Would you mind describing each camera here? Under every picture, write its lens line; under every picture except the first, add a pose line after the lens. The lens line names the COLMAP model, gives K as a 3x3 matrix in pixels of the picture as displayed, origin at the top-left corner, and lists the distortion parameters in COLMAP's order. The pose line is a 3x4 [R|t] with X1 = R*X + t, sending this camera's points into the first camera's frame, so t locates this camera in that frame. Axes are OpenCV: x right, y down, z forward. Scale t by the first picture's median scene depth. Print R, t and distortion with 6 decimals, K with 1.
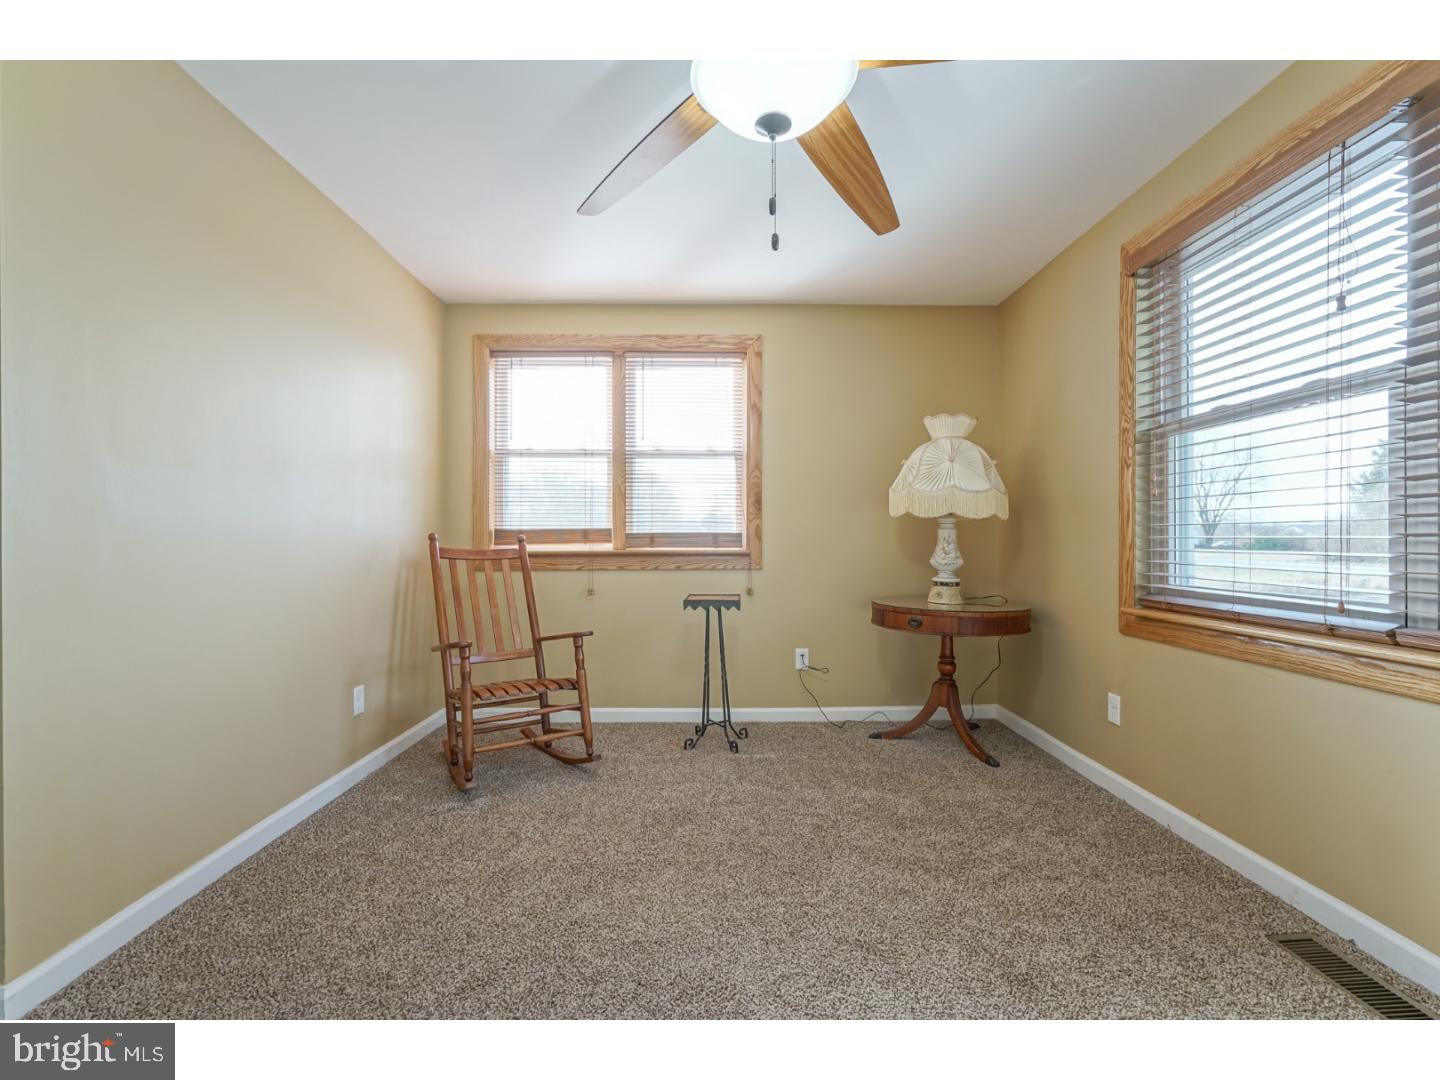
lens RADIAL K [[652.4, 0, 711.9], [0, 652.4, 545.5], [0, 0, 1]] dist [-0.004094, 0.001513]
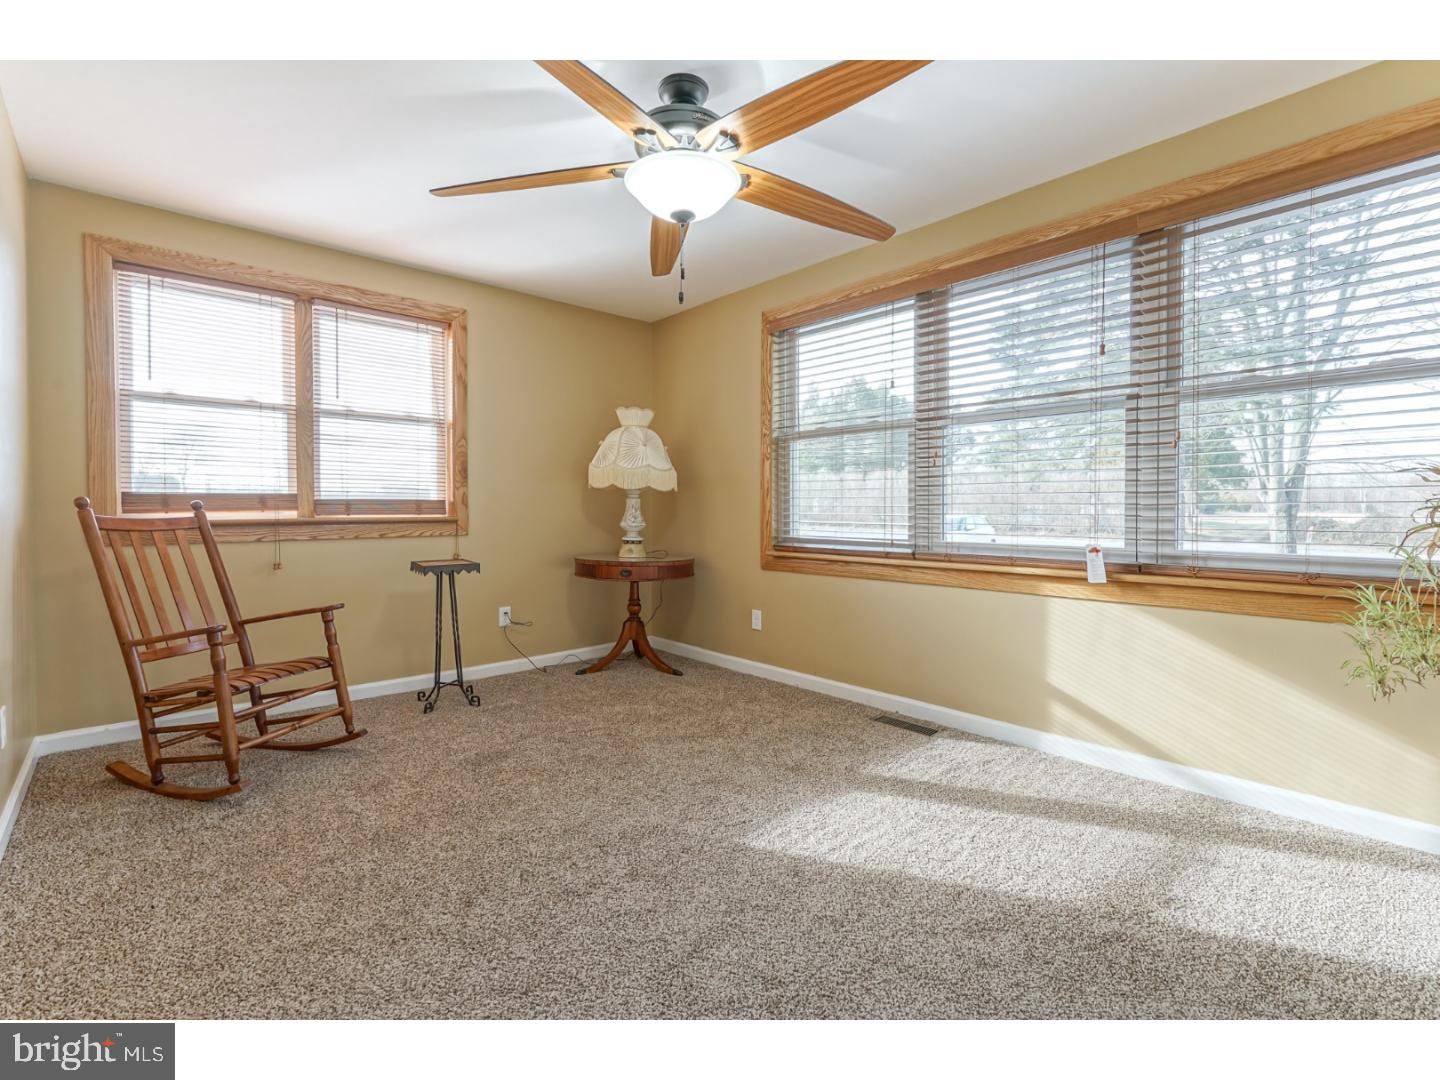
lens RADIAL K [[670.3, 0, 710.6], [0, 670.3, 522.9], [0, 0, 1]] dist [0.000788, 0.000653]
pose [[0.750302, -0.014011, 0.660946, -0.388648], [0.004515, 0.999861, 0.016071, 0.001696], [-0.661079, -0.009074, 0.750261, -0.070342]]
